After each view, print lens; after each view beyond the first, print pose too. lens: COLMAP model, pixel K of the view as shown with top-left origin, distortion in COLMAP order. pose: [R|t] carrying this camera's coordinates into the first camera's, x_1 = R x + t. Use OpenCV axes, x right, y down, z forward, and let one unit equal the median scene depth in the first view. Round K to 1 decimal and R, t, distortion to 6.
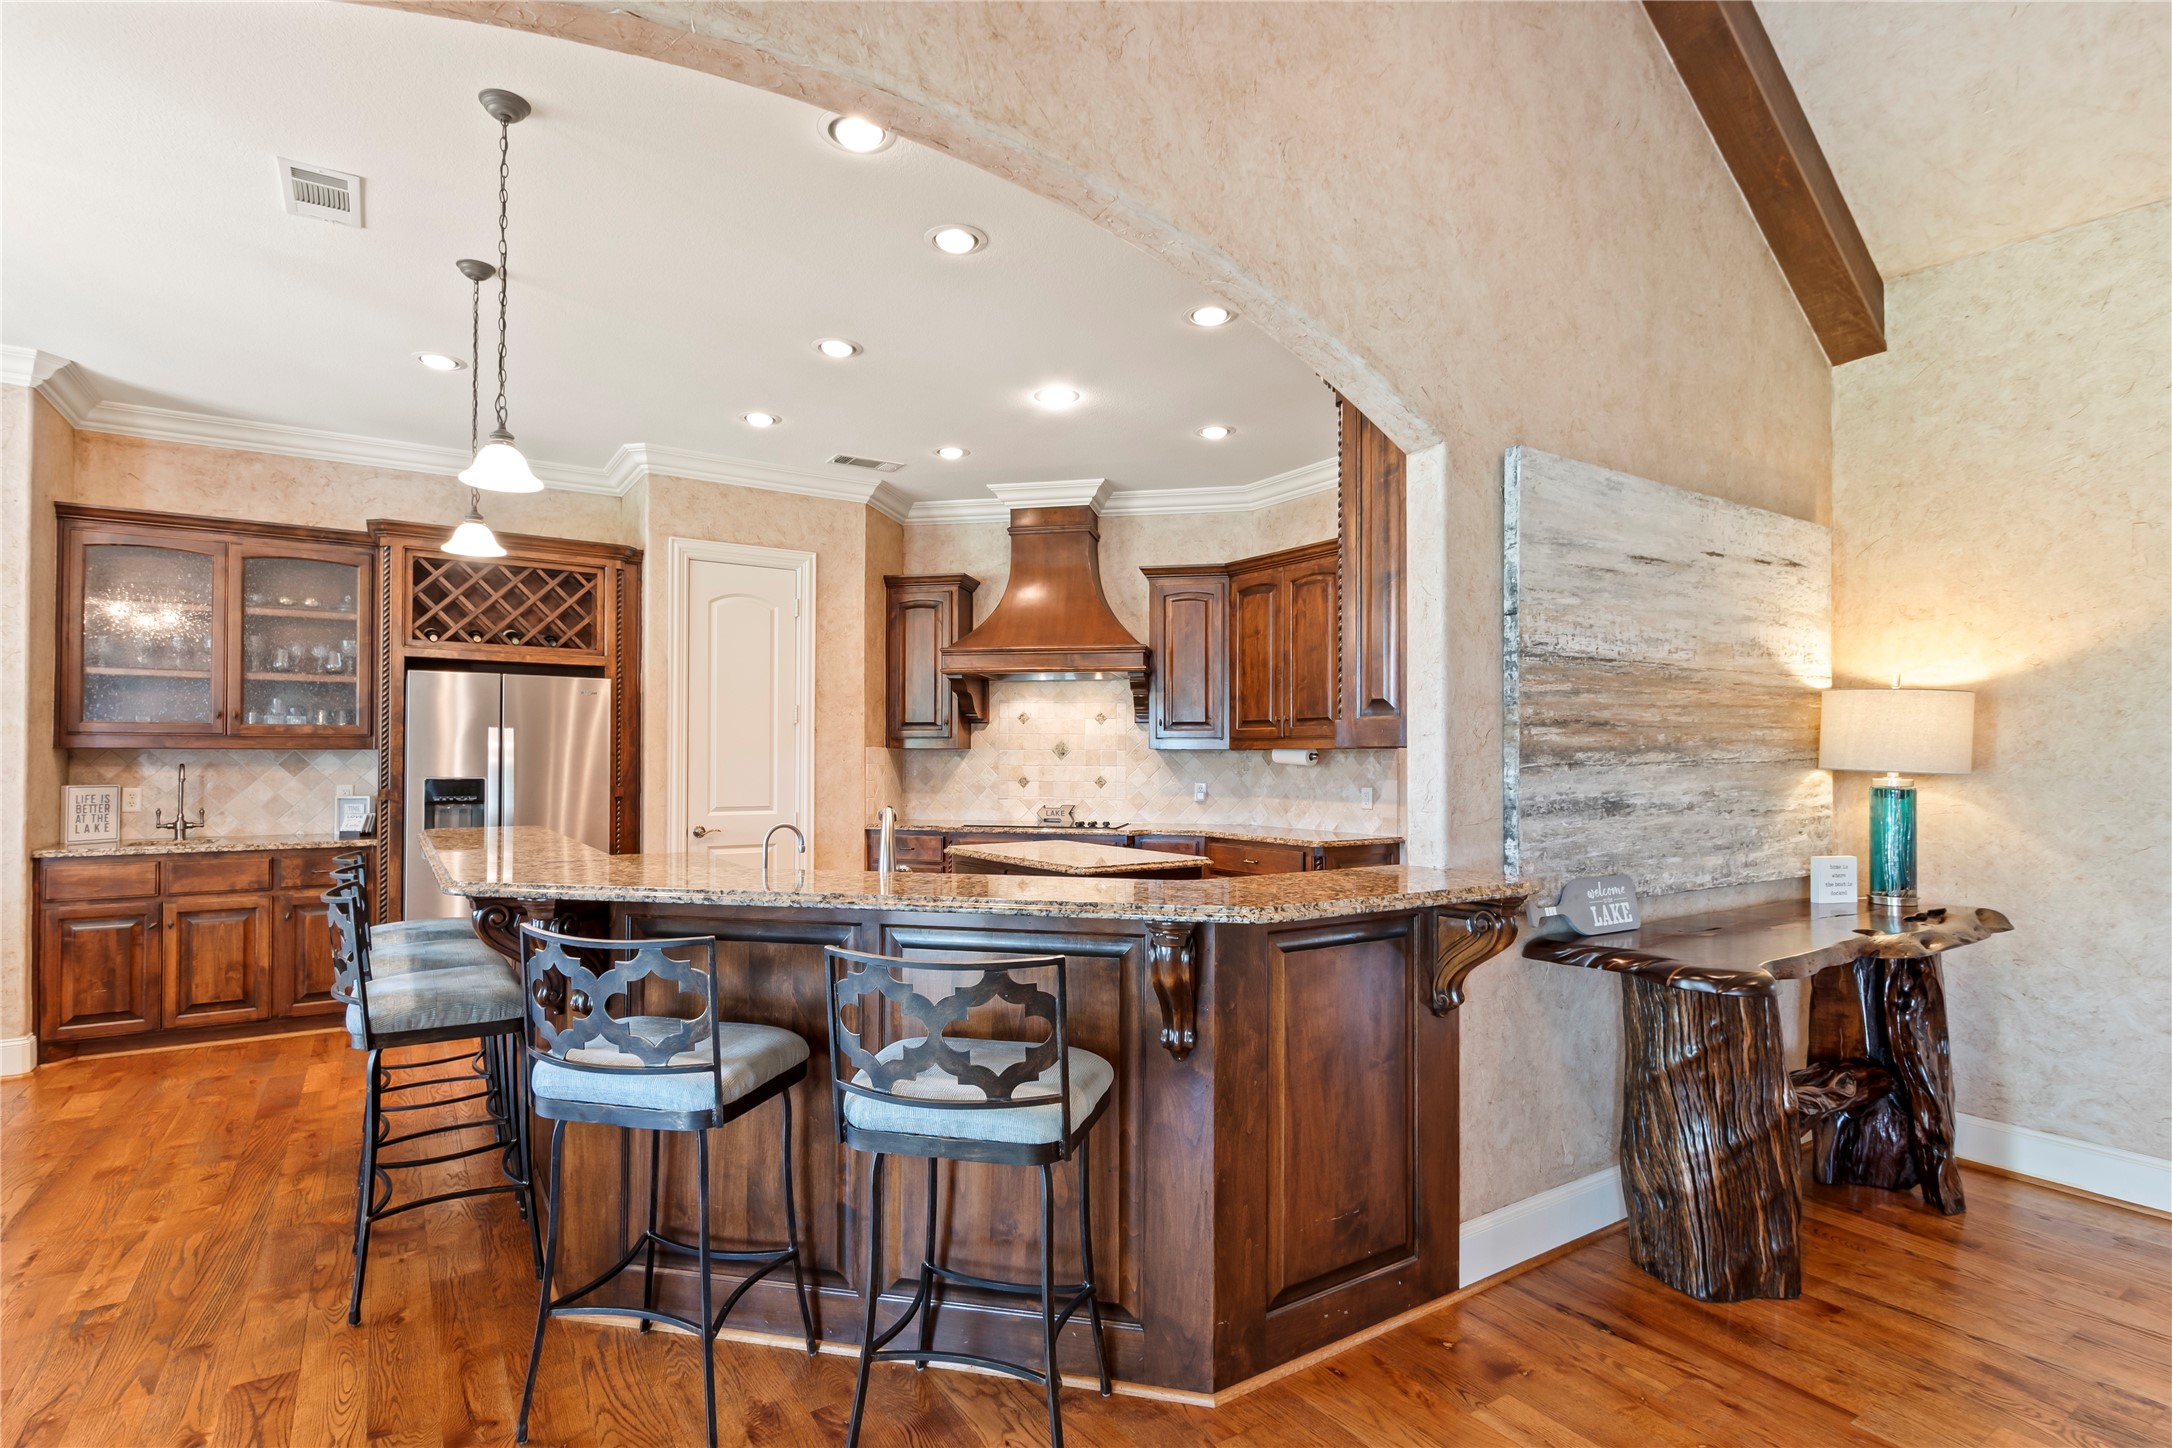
lens RADIAL K [[1071.3, 0, 1081.7], [0, 1071.3, 739.1], [0, 0, 1]] dist [0.001269, -0.001215]
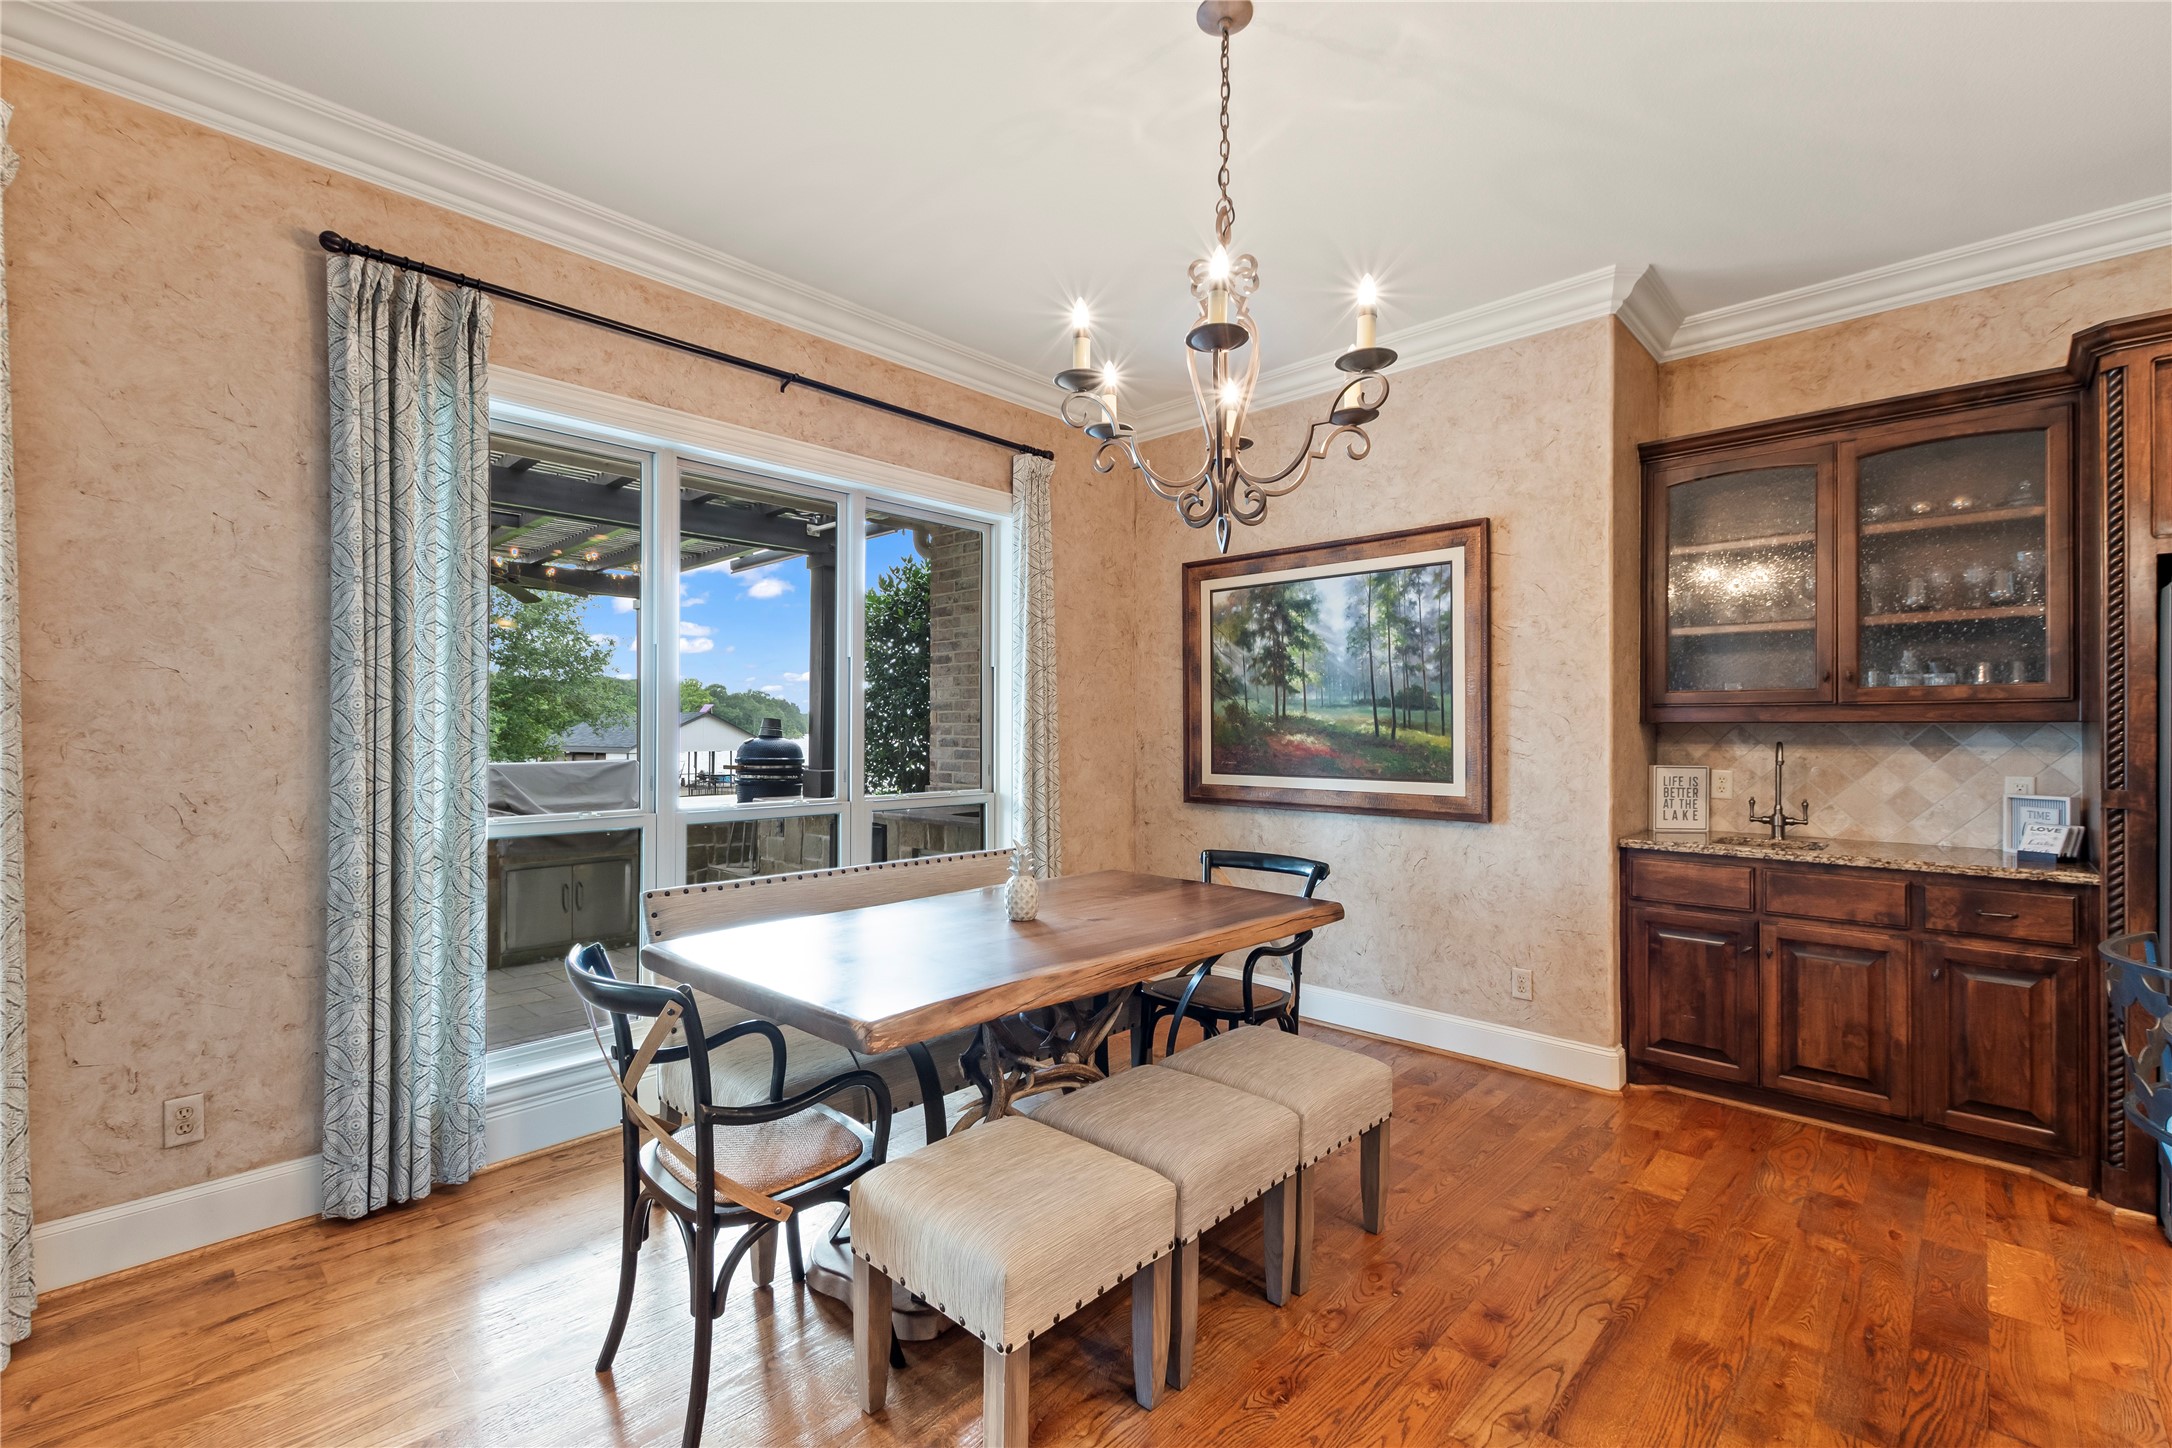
lens RADIAL K [[929.7, 0, 1080.6], [0, 929.7, 729.6], [0, 0, 1]] dist [0.008876, -0.005360]
pose [[0.236328, -0.001048, -0.971673, -0.298103], [0.013336, 0.999909, 0.002165, 0.005765], [0.971582, -0.013469, 0.236321, 0.342911]]
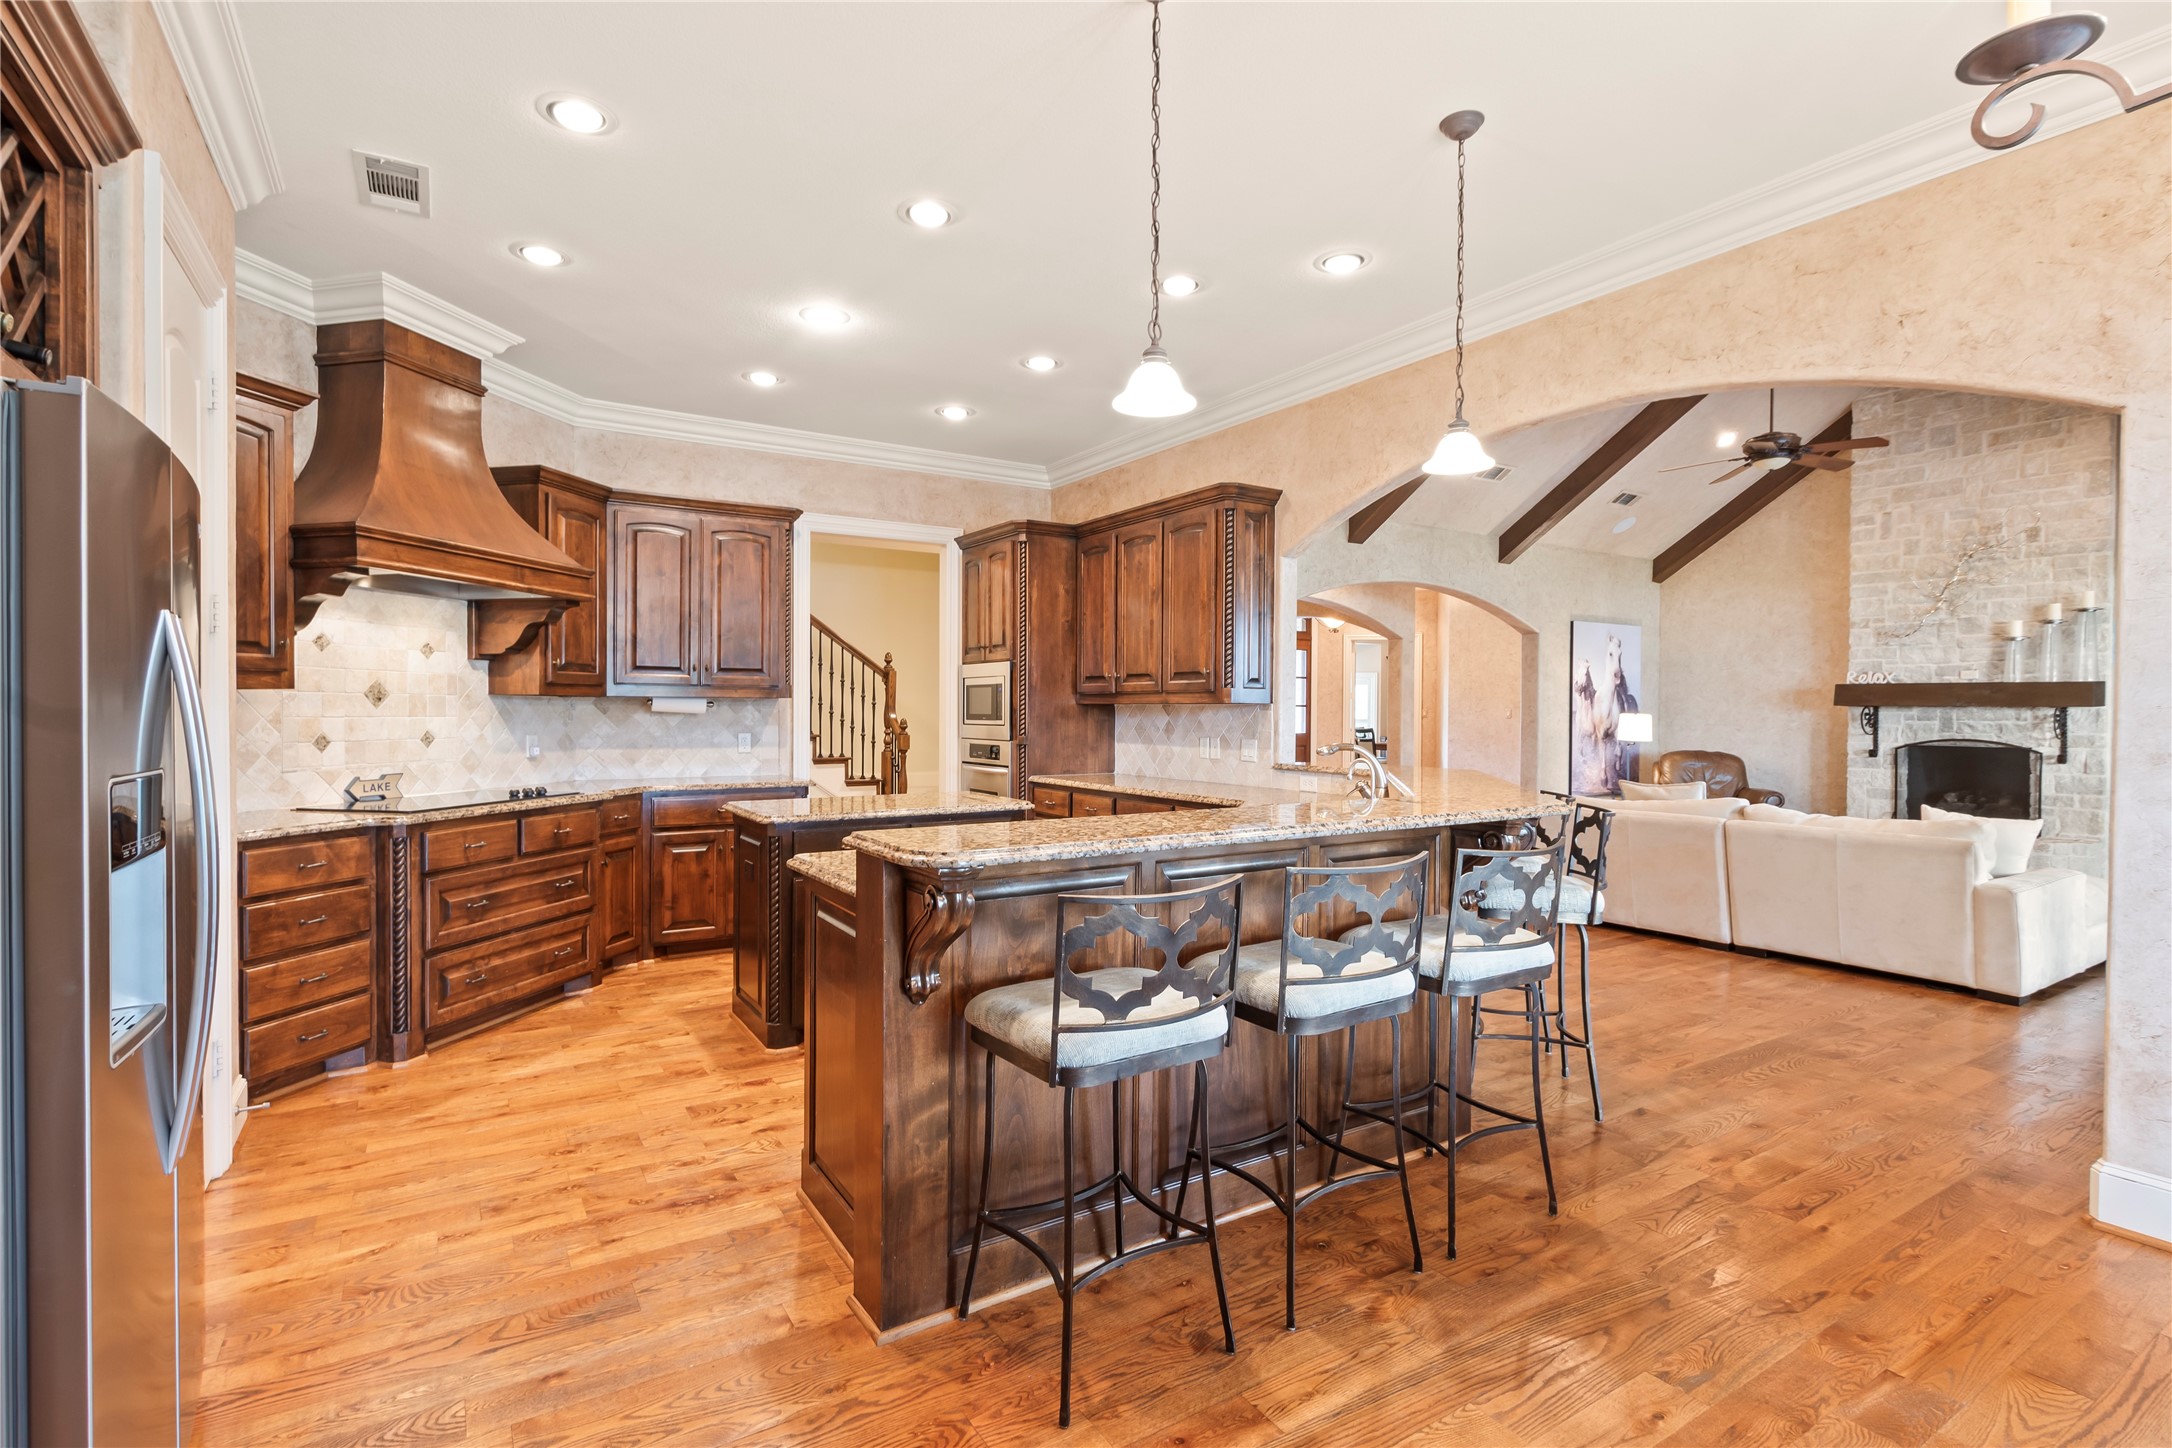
lens RADIAL K [[1041.5, 0, 1086.0], [0, 1041.5, 724.0], [0, 0, 1]] dist [0.000930, 0.000109]
pose [[0.008880, -0.020317, 0.999754, -0.917534], [-0.025539, 0.999463, 0.020538, 0.006163], [-0.999634, -0.025715, 0.008356, 0.746851]]
